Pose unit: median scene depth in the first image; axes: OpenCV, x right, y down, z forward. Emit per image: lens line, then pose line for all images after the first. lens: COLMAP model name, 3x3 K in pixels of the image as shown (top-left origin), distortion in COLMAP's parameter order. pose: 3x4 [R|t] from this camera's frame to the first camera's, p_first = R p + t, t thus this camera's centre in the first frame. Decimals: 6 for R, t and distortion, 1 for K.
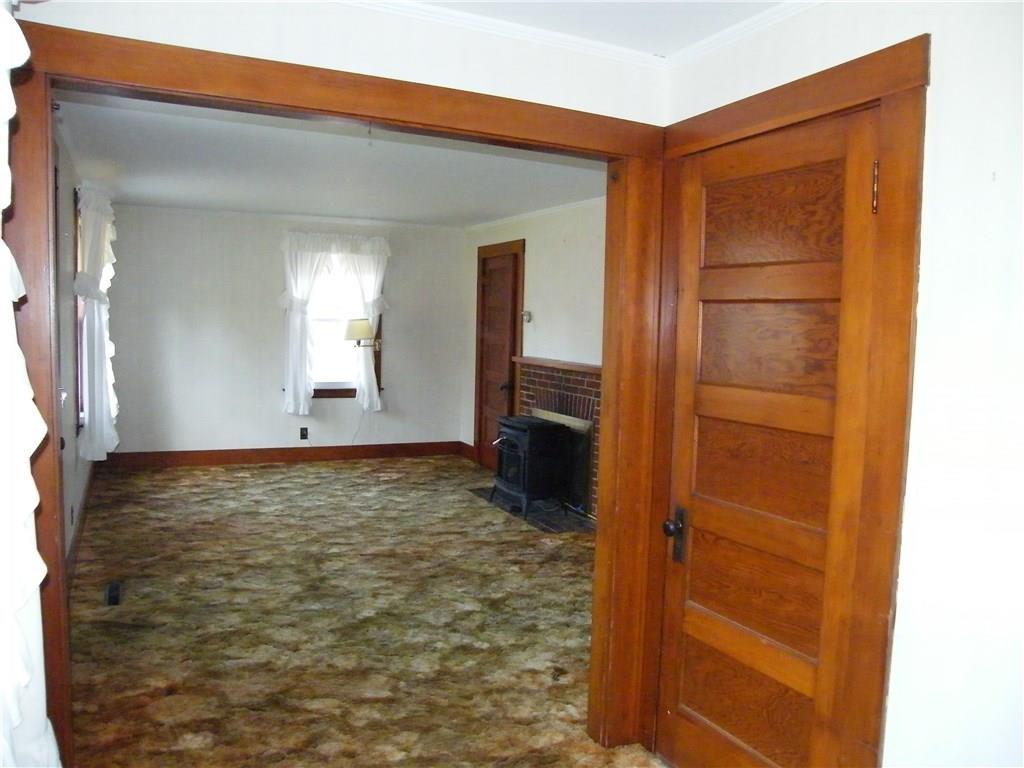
lens RADIAL K [[821.1, 0, 512.0], [0, 821.1, 384.0], [0, 0, 1]] dist [-0.162391, 0.116811]
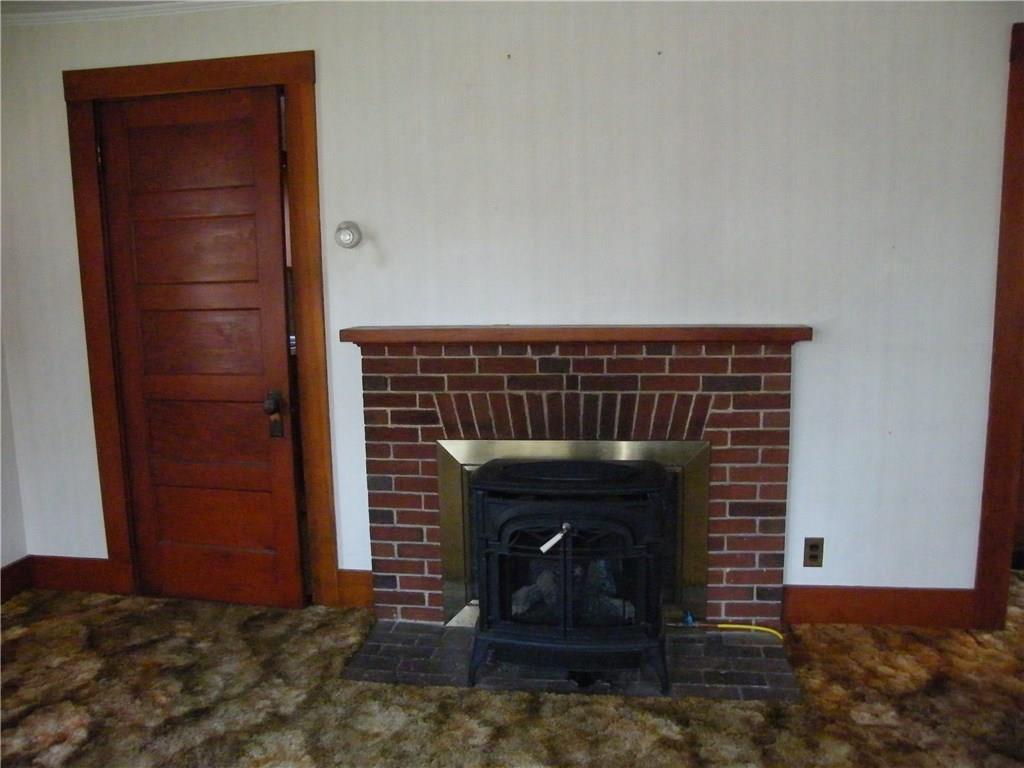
lens RADIAL K [[821.1, 0, 512.0], [0, 821.1, 384.0], [0, 0, 1]] dist [-0.162391, 0.116811]
pose [[0.535621, -0.156926, 0.829749, -0.341212], [0.100145, 0.987452, 0.122106, -0.054942], [-0.838499, 0.017693, 0.544616, 0.798096]]
